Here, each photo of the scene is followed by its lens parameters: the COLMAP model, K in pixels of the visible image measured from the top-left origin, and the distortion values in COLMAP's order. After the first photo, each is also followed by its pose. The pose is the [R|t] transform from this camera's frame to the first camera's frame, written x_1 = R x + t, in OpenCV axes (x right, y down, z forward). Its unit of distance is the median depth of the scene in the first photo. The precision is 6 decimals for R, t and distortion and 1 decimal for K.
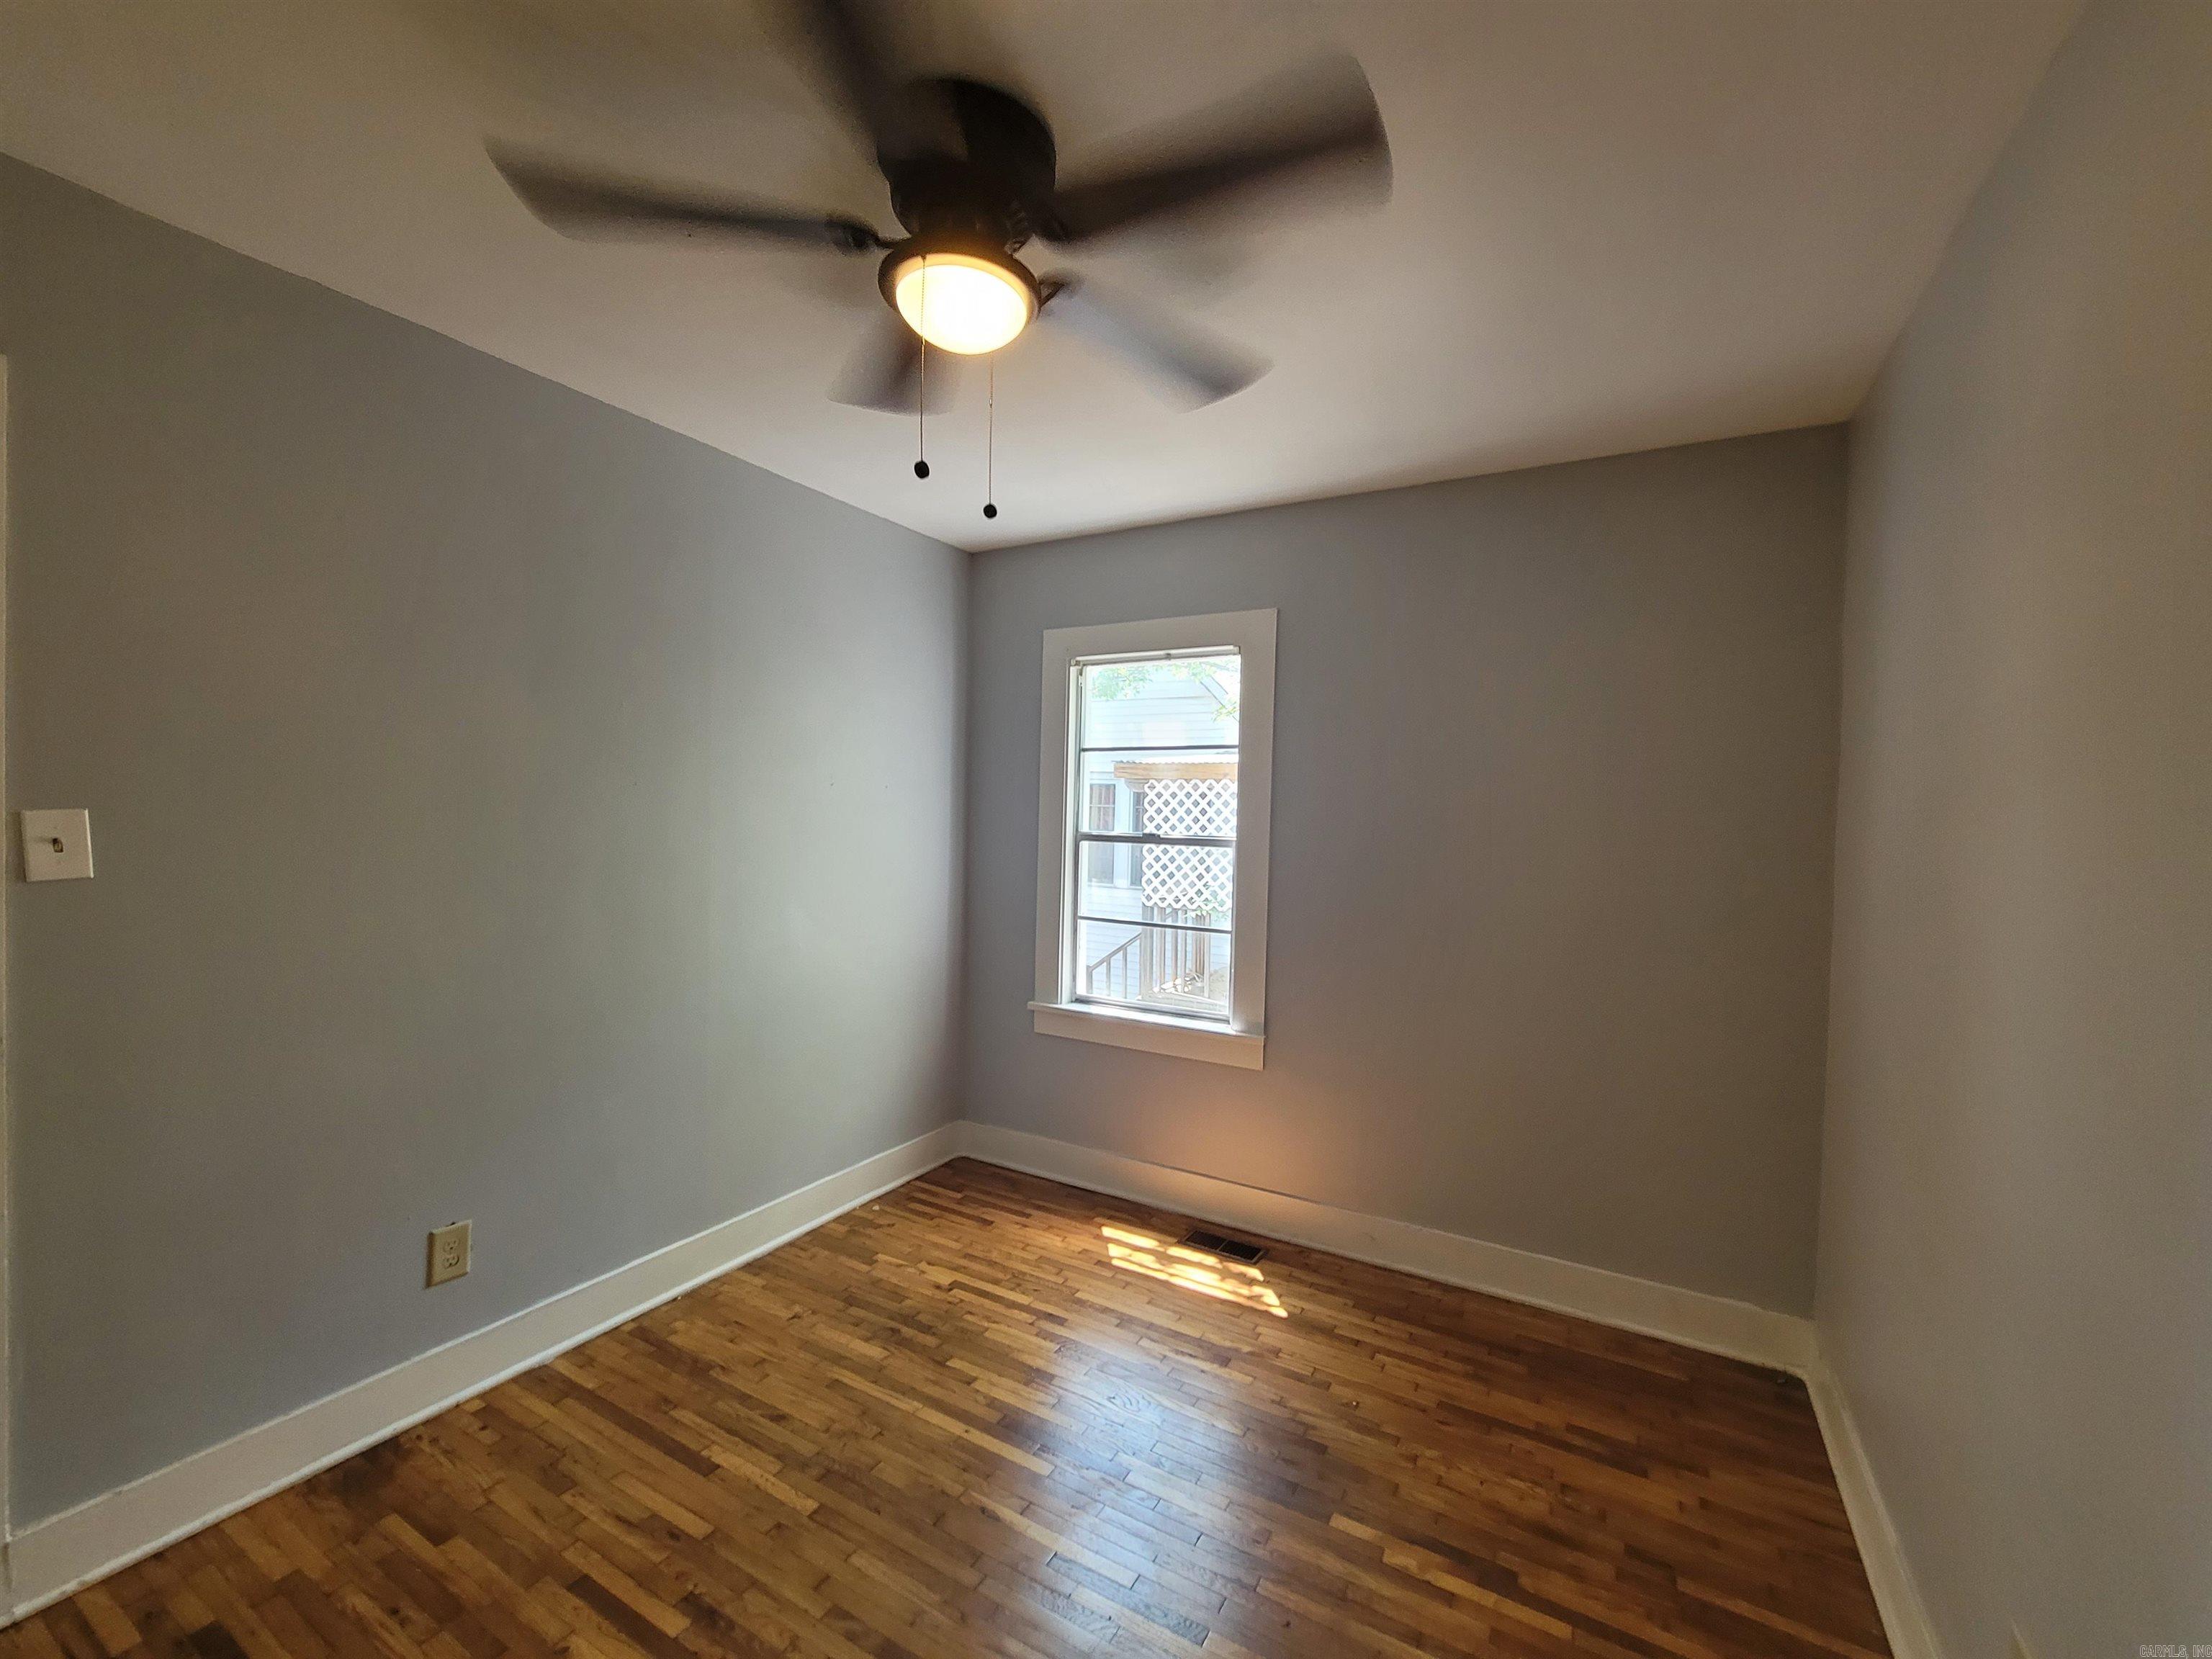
lens RADIAL K [[894.0, 0, 1112.7], [0, 894.0, 837.4], [0, 0, 1]] dist [-0.000632, -0.000073]
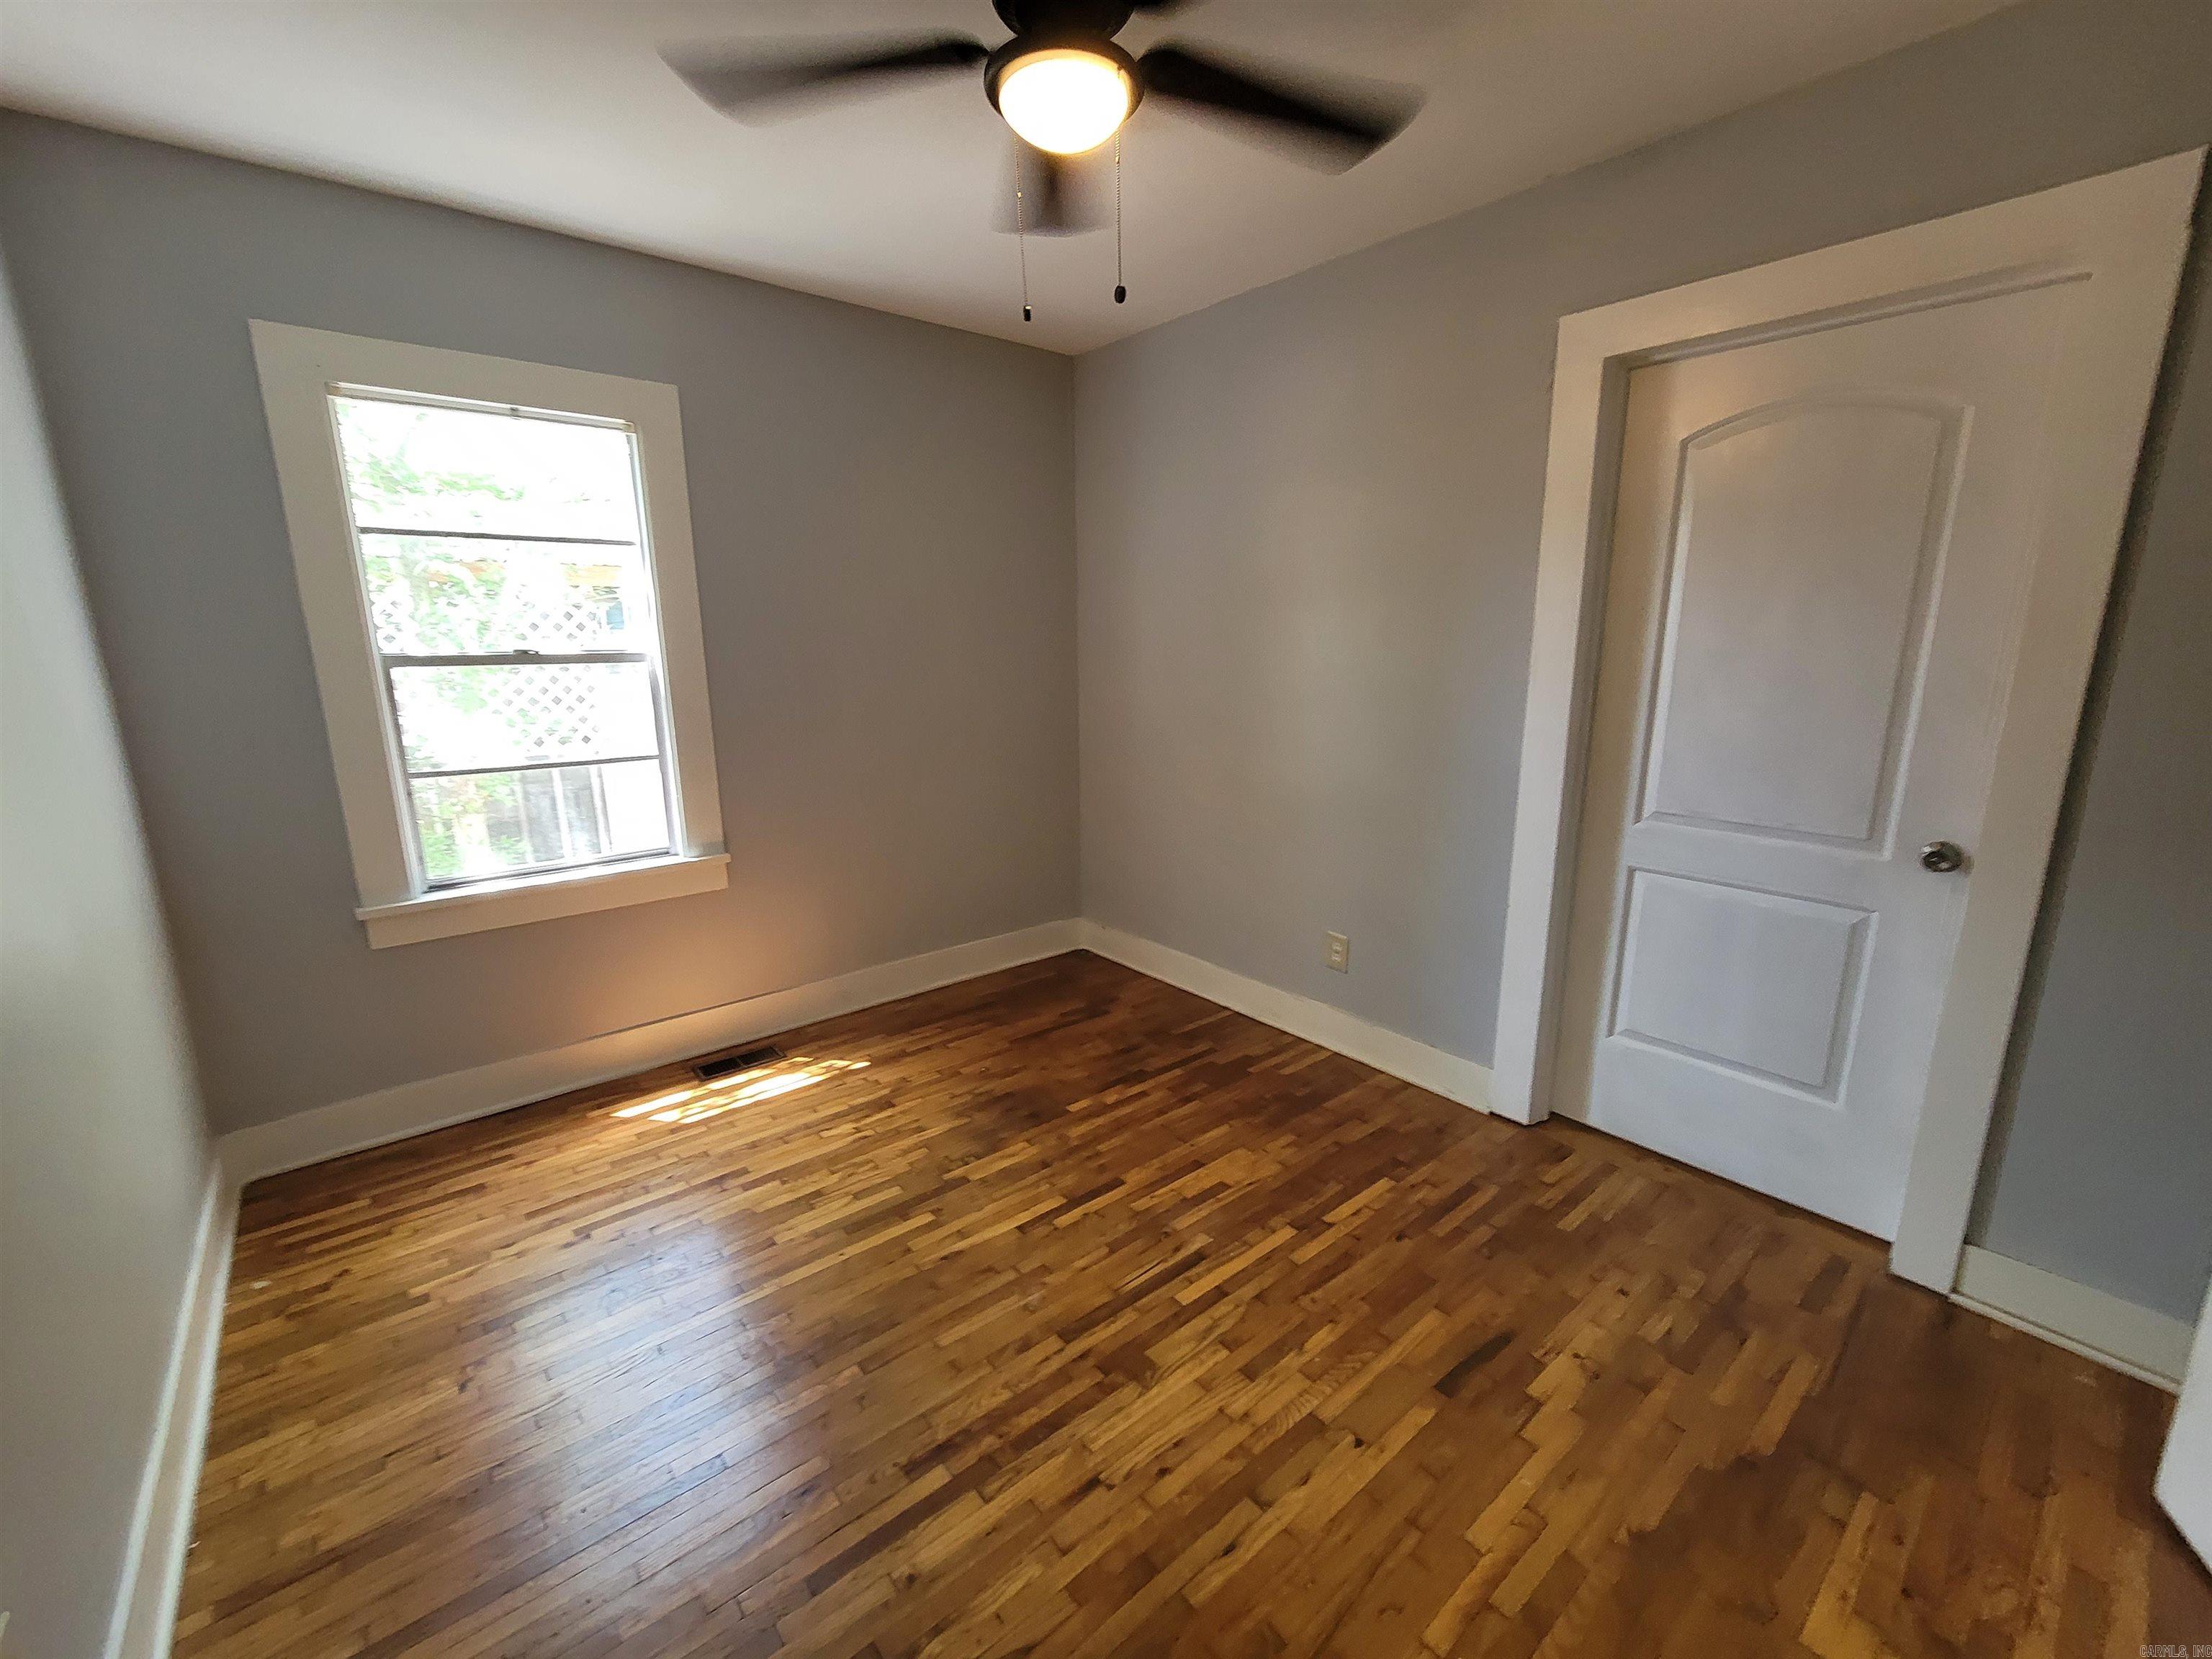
lens RADIAL K [[906.4, 0, 1108.8], [0, 906.4, 835.0], [0, 0, 1]] dist [-0.002948, 0.004206]
pose [[0.356967, -0.228775, 0.905669, -0.641885], [0.038658, 0.972333, 0.230377, -0.013139], [-0.933317, -0.047225, 0.355935, 0.279316]]
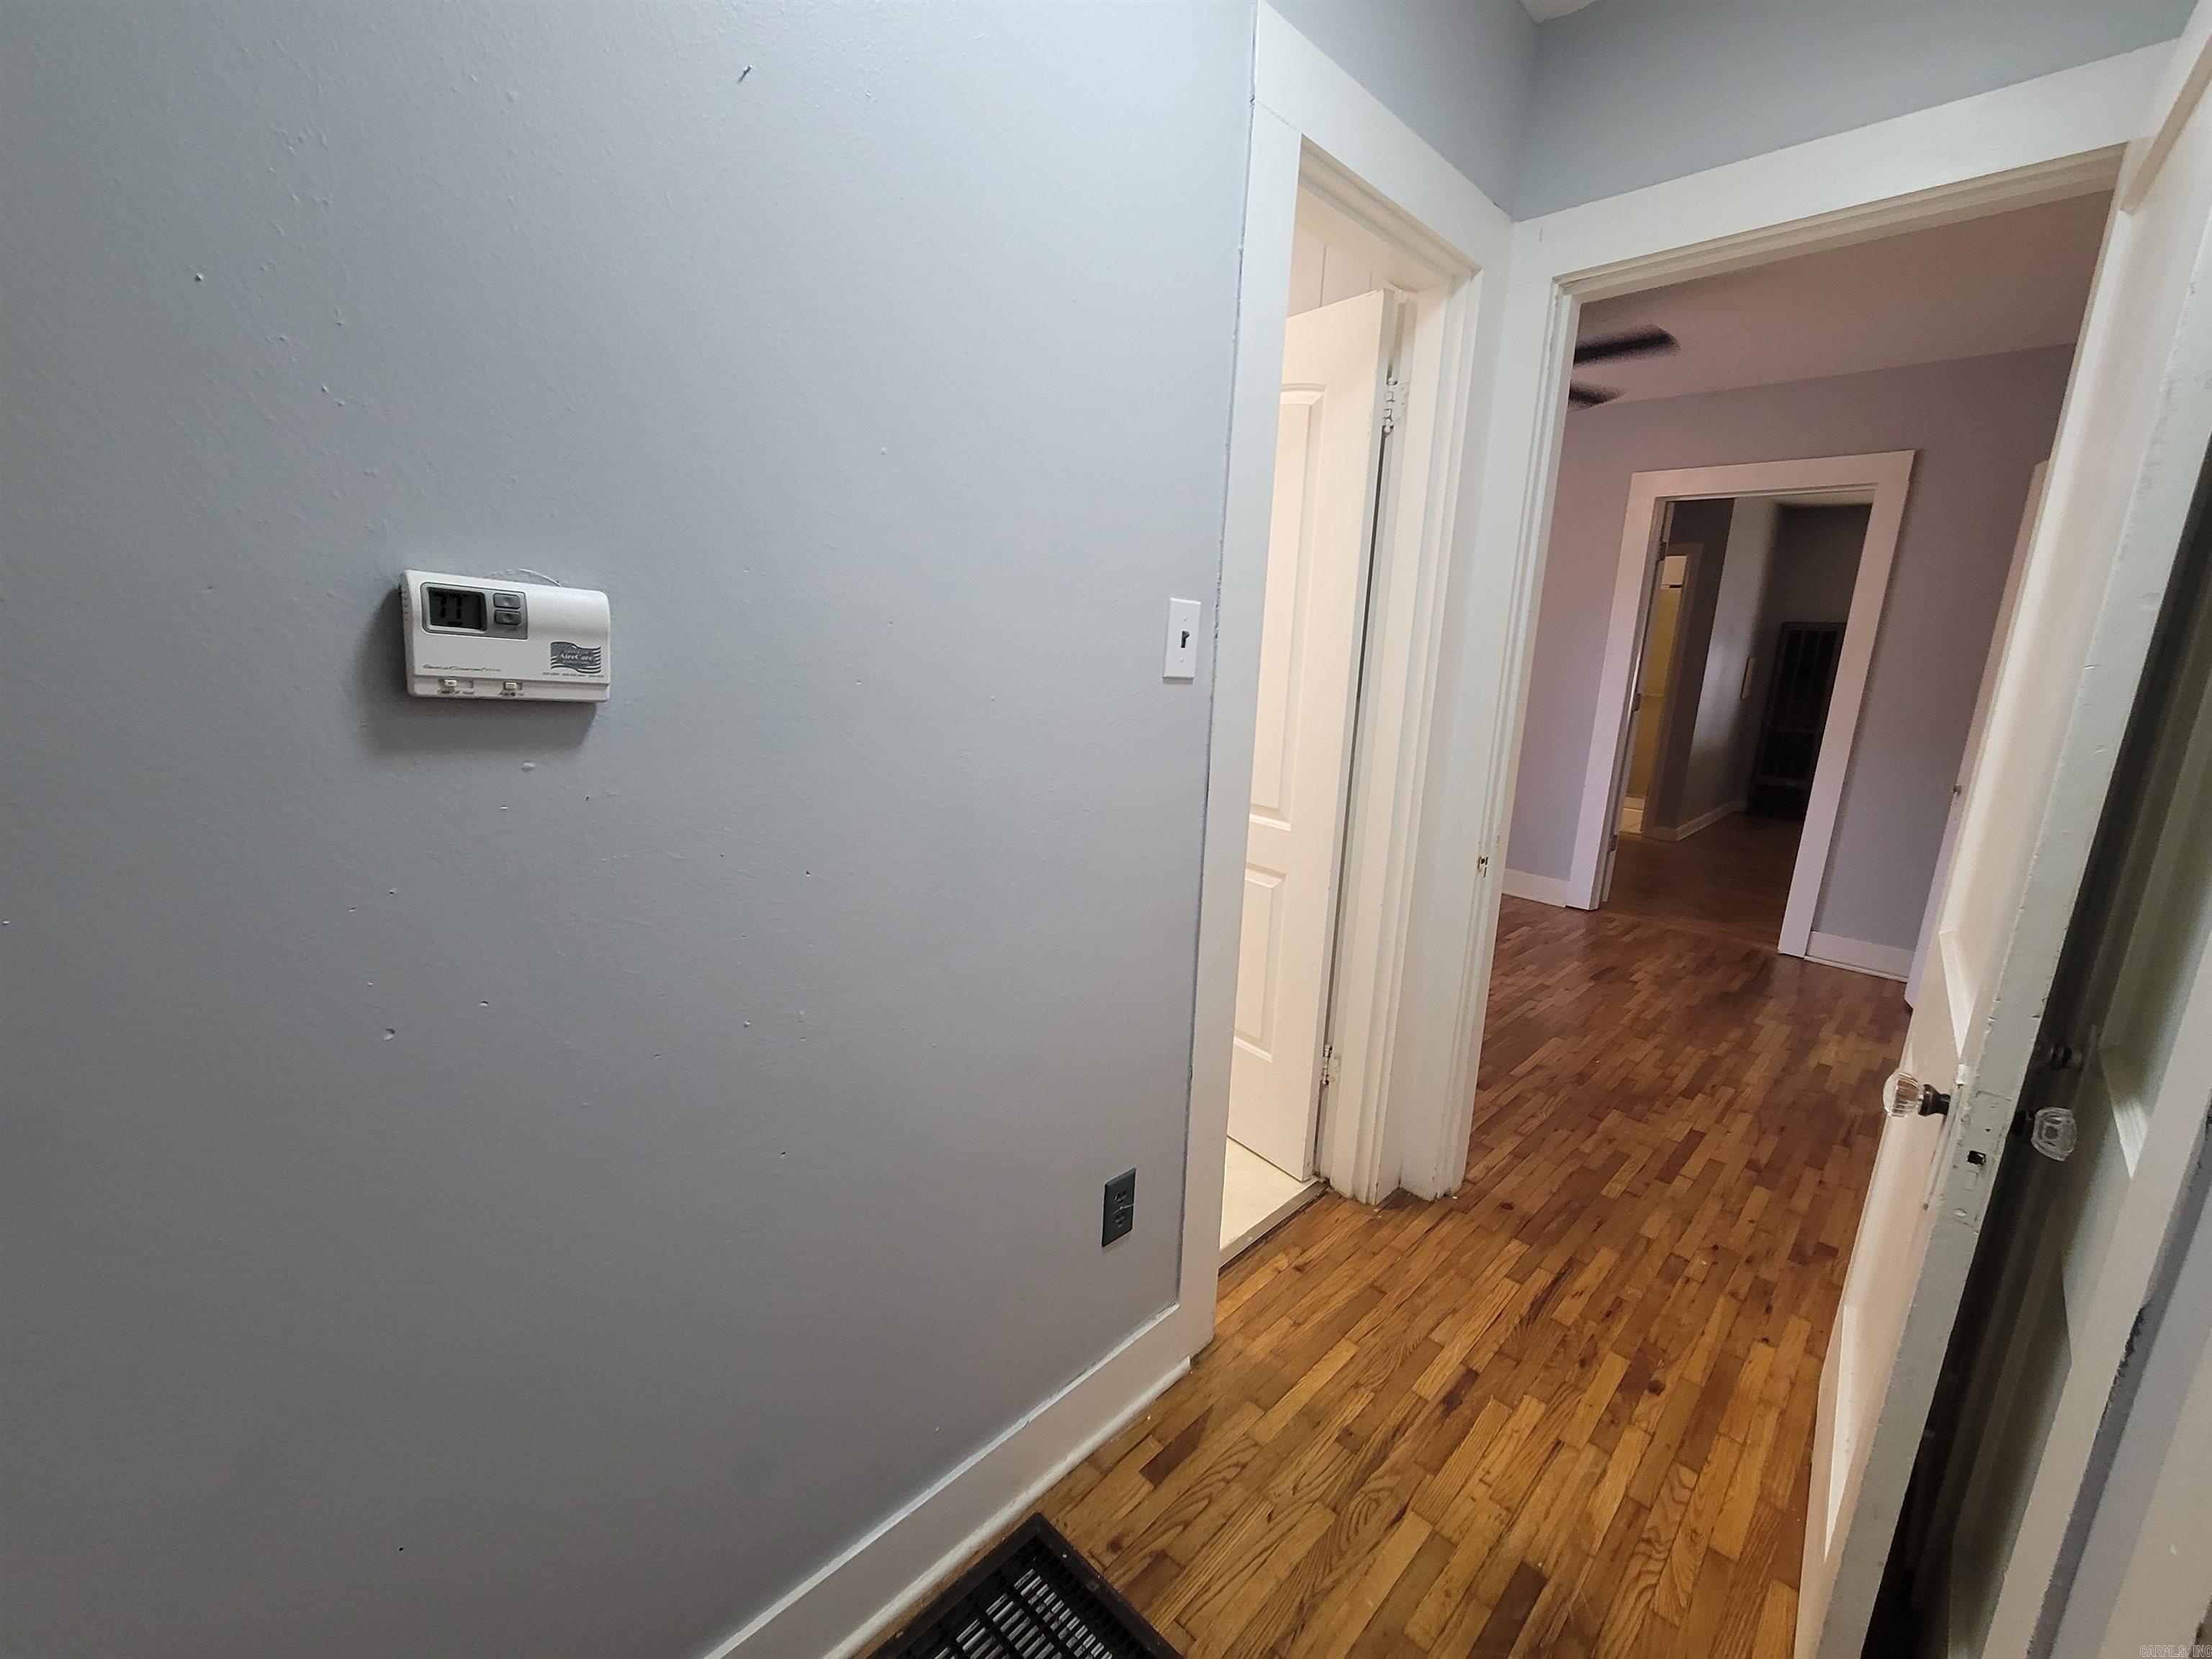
lens RADIAL K [[898.4, 0, 1114.6], [0, 898.4, 829.3], [0, 0, 1]] dist [-0.001470, -0.000214]
pose [[0.269832, -0.223657, 0.936572, -1.494762], [-0.008460, 0.972062, 0.234570, -0.019597], [-0.962870, -0.071218, 0.260402, 0.627836]]
